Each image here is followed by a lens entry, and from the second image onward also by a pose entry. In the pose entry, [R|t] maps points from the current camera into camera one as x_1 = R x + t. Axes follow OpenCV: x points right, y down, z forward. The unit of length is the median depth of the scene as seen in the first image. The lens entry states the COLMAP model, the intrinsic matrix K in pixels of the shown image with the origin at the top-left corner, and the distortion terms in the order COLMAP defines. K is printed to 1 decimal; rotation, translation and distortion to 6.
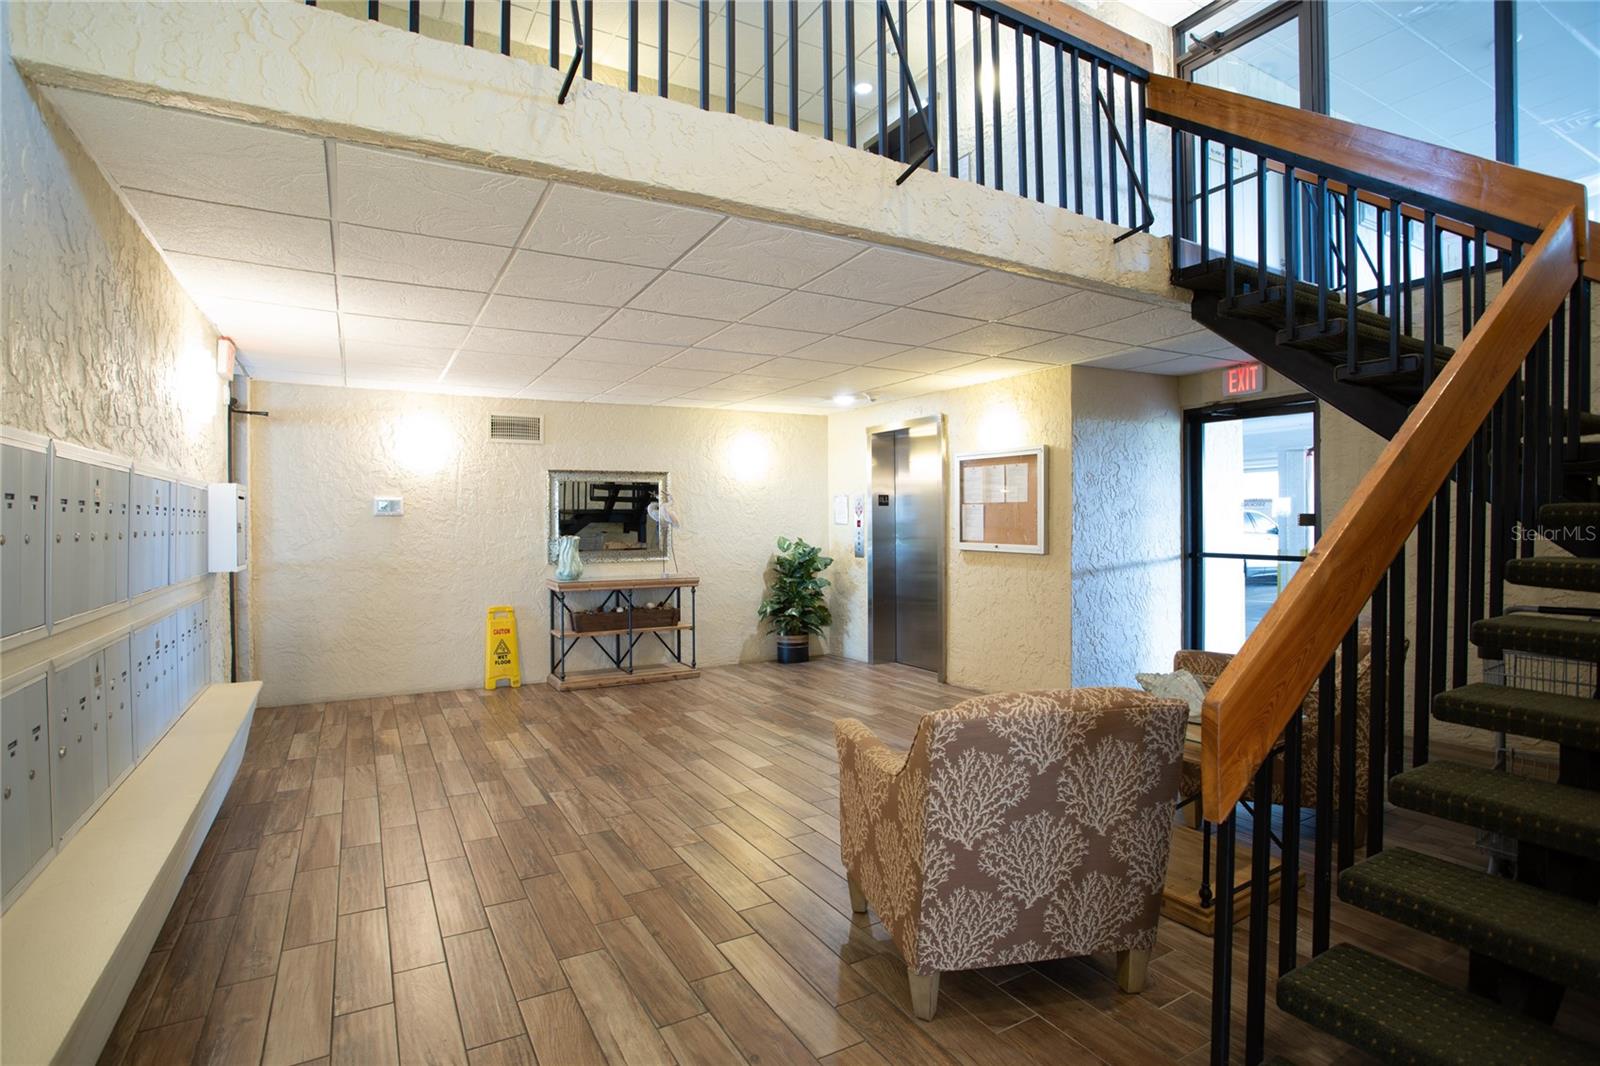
lens RADIAL K [[761.4, 0, 793.2], [0, 761.4, 531.2], [0, 0, 1]] dist [-0.030555, 0.012370]
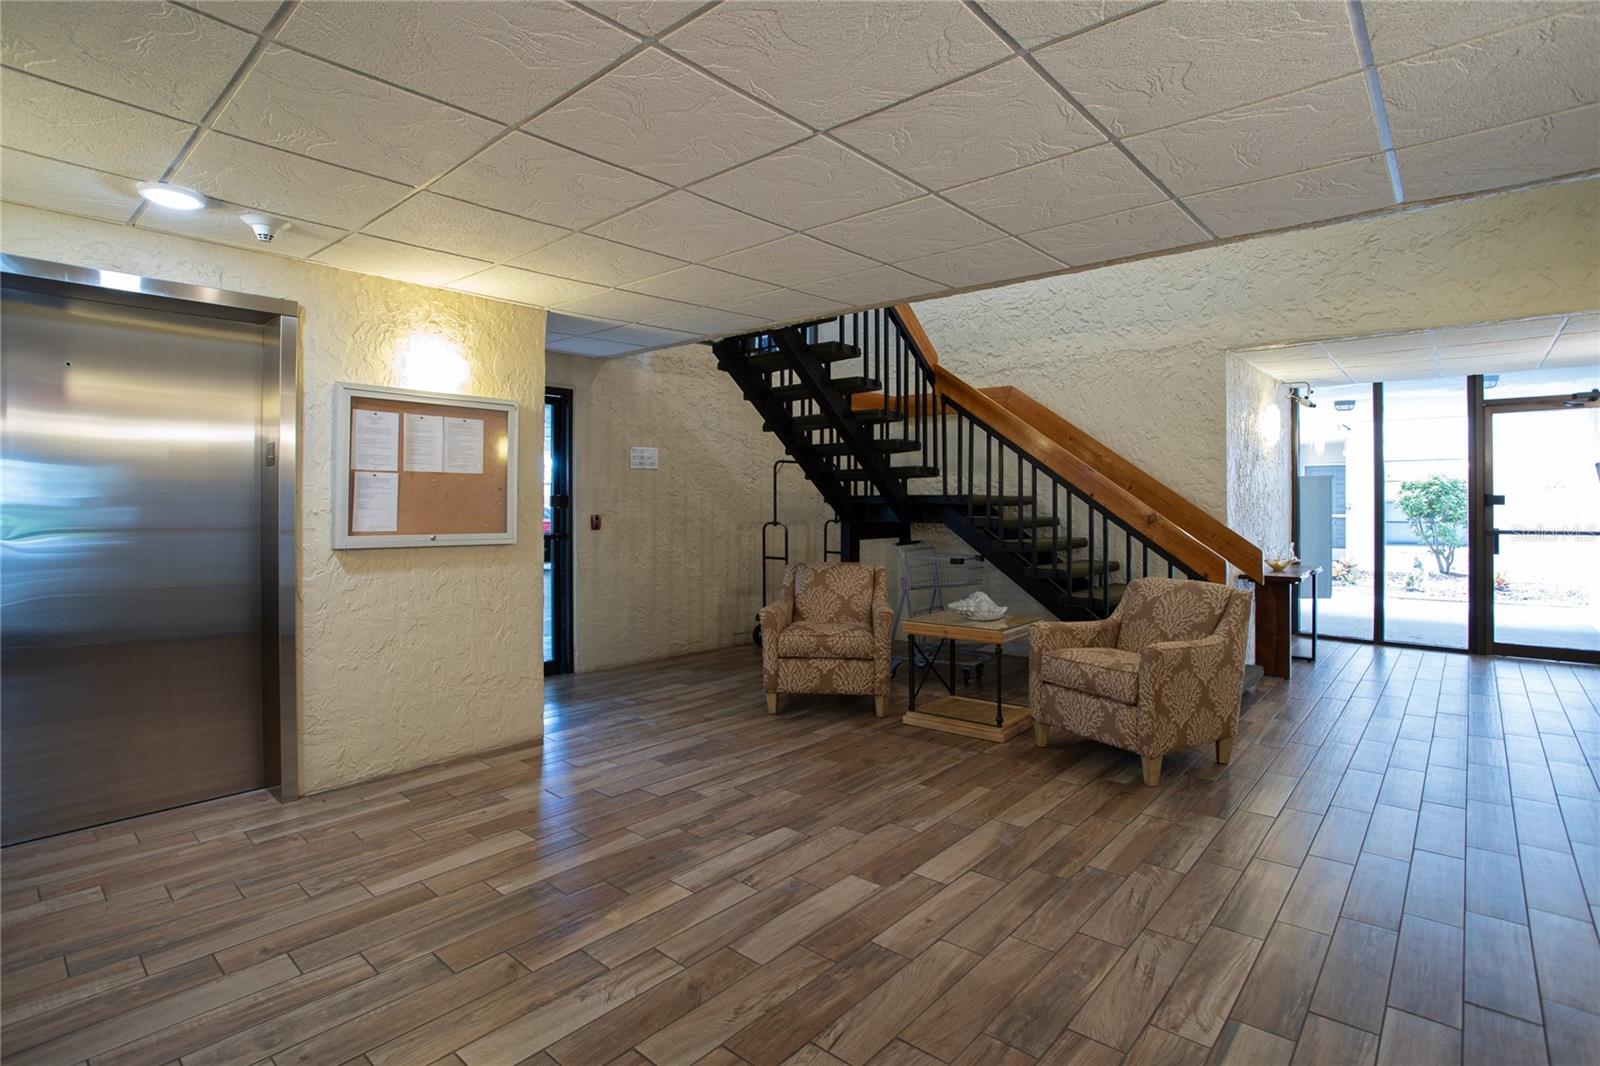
lens RADIAL K [[761.4, 0, 781.4], [0, 761.4, 508.0], [0, 0, 1]] dist [-0.030555, 0.012370]
pose [[-0.299357, 0.005128, 0.954127, -0.536047], [0.006396, 0.999974, -0.003367, -0.003026], [-0.954120, 0.005095, -0.299382, 1.072045]]
